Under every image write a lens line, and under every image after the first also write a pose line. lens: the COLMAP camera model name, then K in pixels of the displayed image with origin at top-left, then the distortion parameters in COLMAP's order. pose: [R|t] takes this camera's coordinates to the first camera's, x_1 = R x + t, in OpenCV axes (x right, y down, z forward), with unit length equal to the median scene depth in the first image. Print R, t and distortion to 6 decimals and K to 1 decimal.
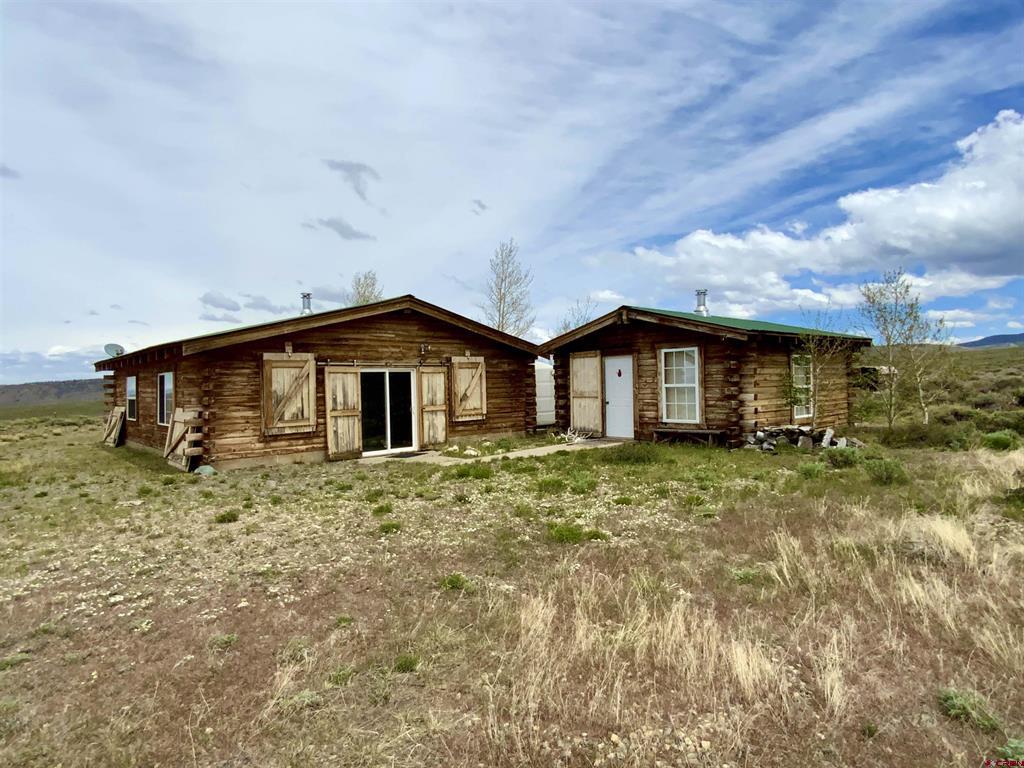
lens RADIAL K [[598.0, 0, 512.0], [0, 598.0, 384.0], [0, 0, 1]] dist [0.039917, -0.060891]
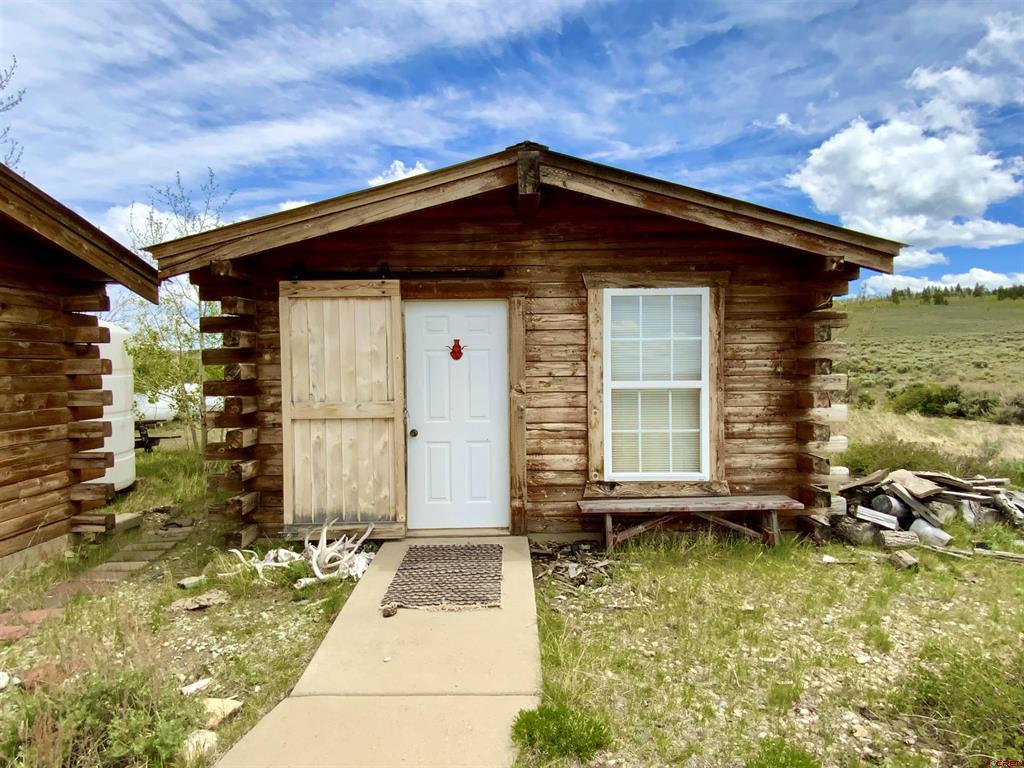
lens RADIAL K [[617.5, 0, 511.7], [0, 617.5, 397.8], [0, 0, 1]] dist [0.019313, -0.002182]
pose [[0.673808, -0.020140, 0.738632, -0.074403], [-0.004733, 0.999490, 0.031569, -0.001319], [-0.738892, -0.024767, 0.673369, 0.777324]]
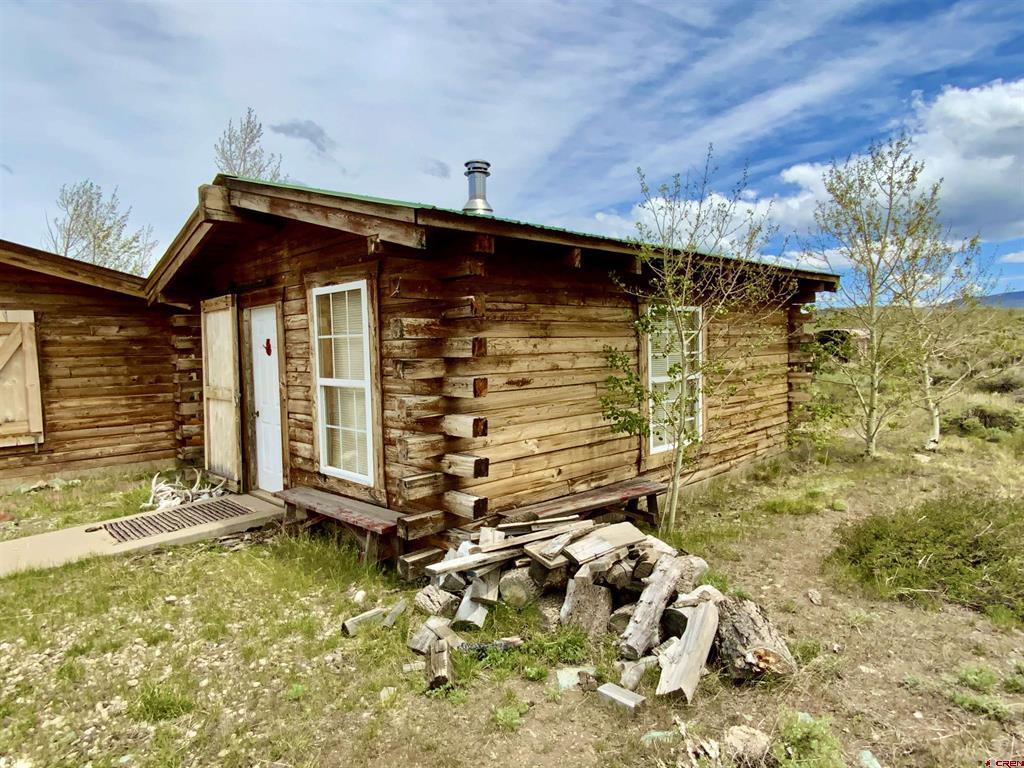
lens RADIAL K [[598.0, 0, 512.0], [0, 598.0, 384.0], [0, 0, 1]] dist [0.039917, -0.060891]
pose [[0.999268, -0.005457, 0.037868, 0.362764], [0.003060, 0.998005, 0.063066, -0.019814], [-0.038137, -0.062904, 0.997291, 0.597538]]
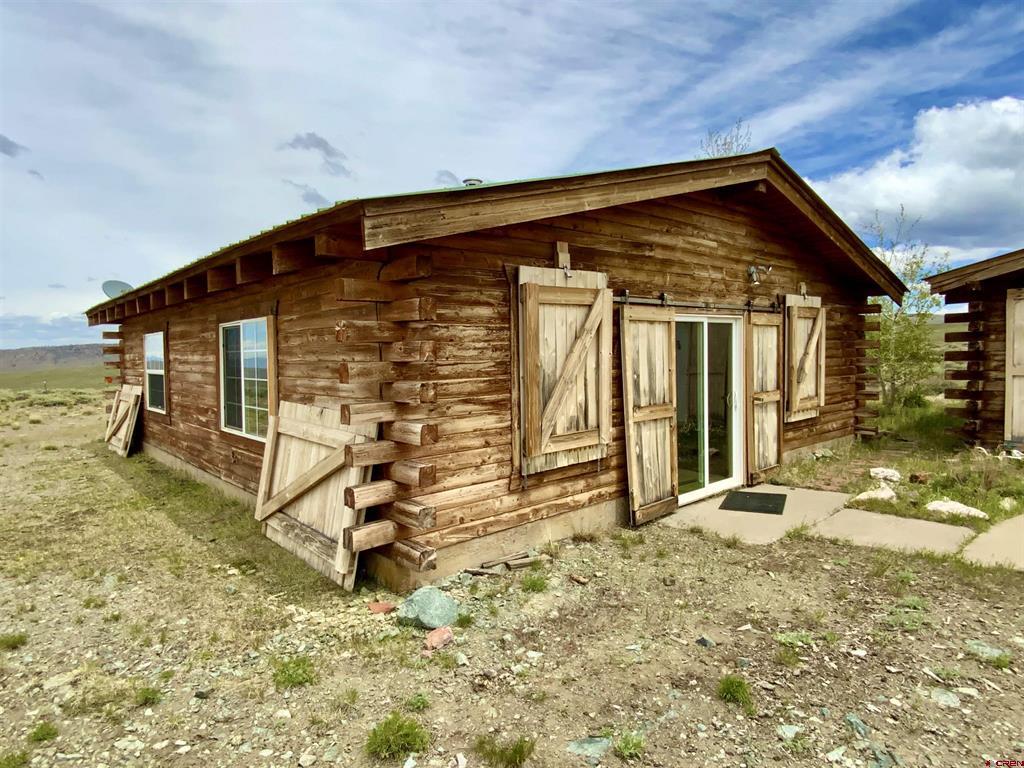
lens RADIAL K [[598.0, 0, 512.0], [0, 598.0, 384.0], [0, 0, 1]] dist [0.039917, -0.060891]
pose [[0.999980, 0.005075, 0.003851, -0.377094], [-0.005277, 0.998501, 0.054475, 0.003365], [-0.003569, -0.054494, 0.998508, 0.548838]]
